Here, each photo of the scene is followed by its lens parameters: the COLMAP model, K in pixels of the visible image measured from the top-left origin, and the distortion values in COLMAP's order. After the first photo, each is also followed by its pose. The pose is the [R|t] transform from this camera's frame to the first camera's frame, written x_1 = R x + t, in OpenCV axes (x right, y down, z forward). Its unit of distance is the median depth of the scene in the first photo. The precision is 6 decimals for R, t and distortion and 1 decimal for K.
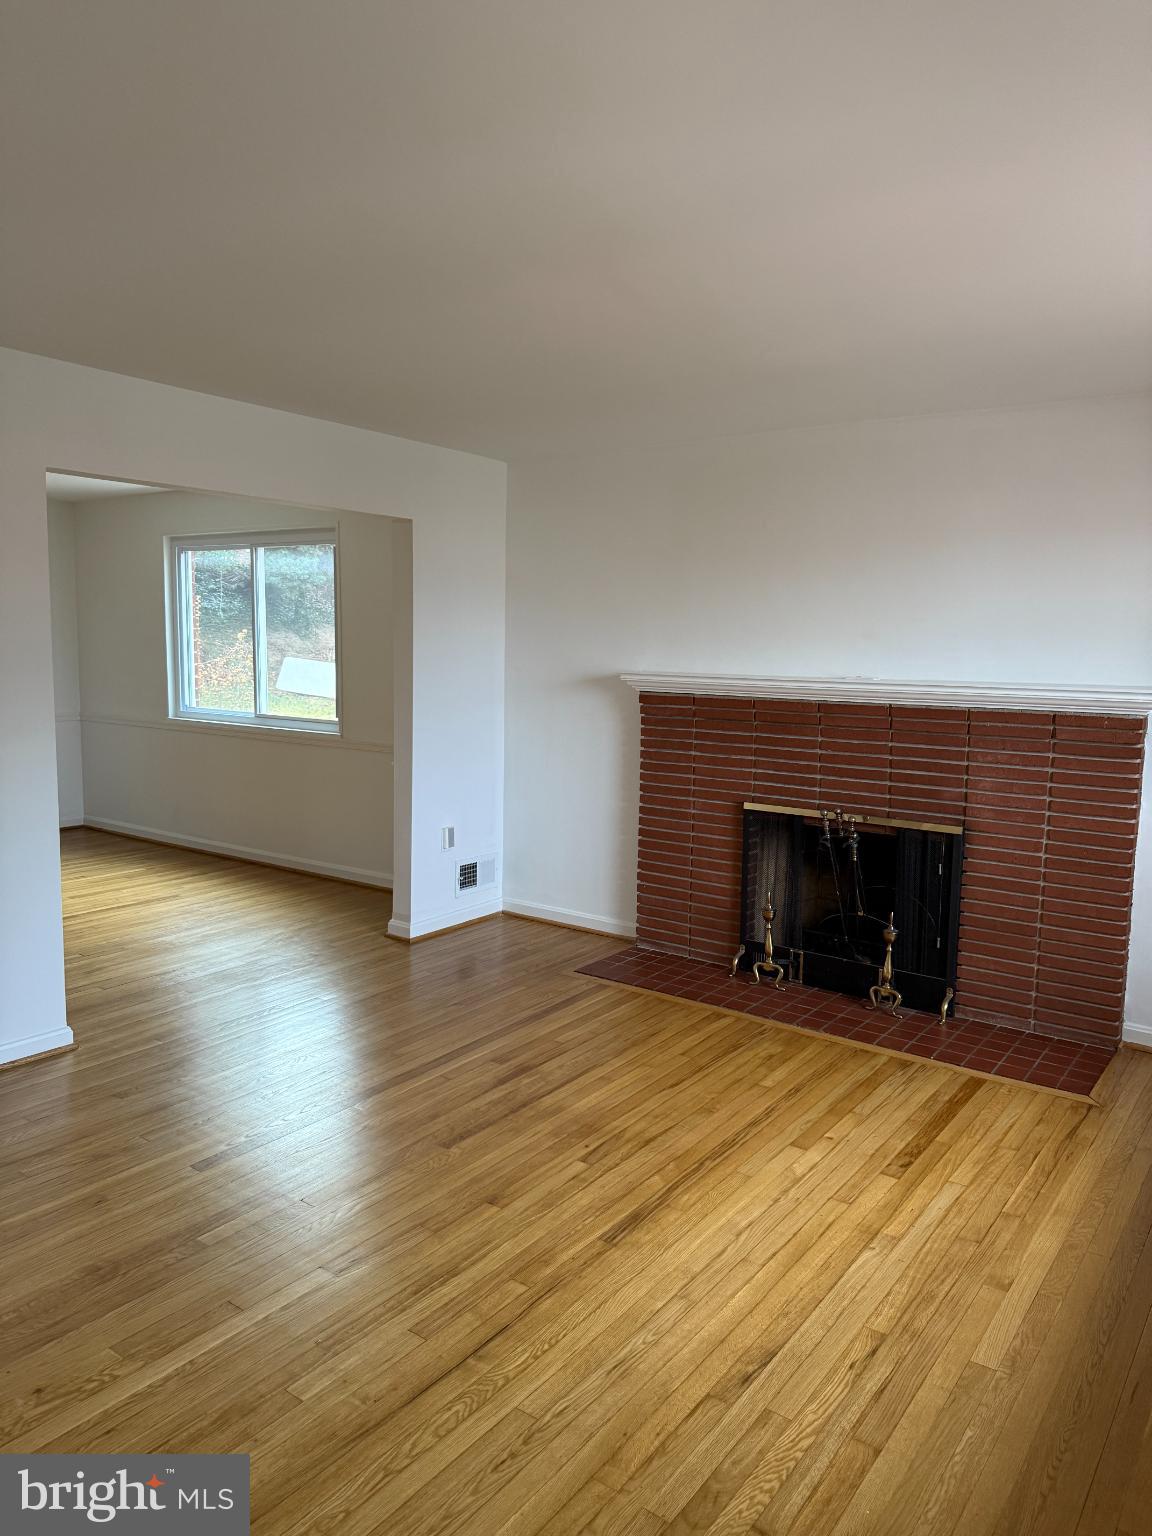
lens RADIAL K [[1071.8, 0, 571.5], [0, 1071.8, 779.4], [0, 0, 1]] dist [0.056800, -0.086278]
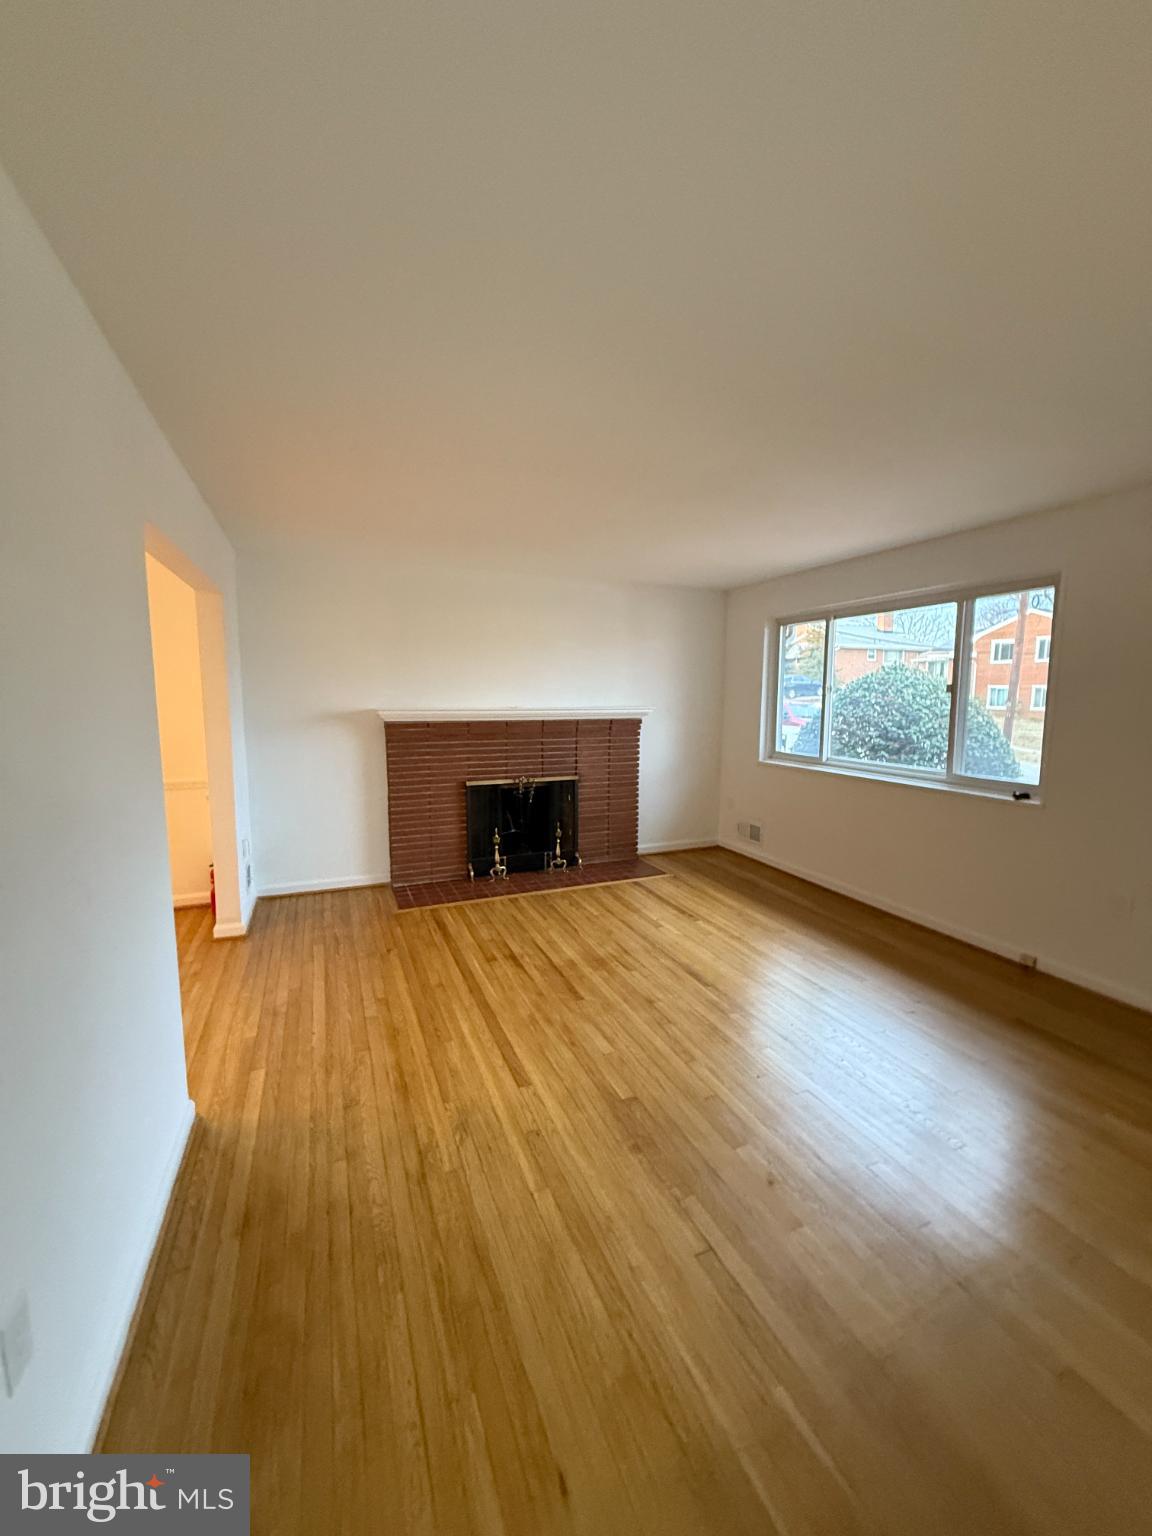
lens RADIAL K [[610.1, 0, 581.7], [0, 610.1, 768.8], [0, 0, 1]] dist [-0.000726, -0.000592]
pose [[0.508077, -0.126672, 0.851946, -0.674527], [0.114159, 0.990304, 0.079162, -0.065321], [-0.853713, 0.057037, 0.517611, 0.383602]]
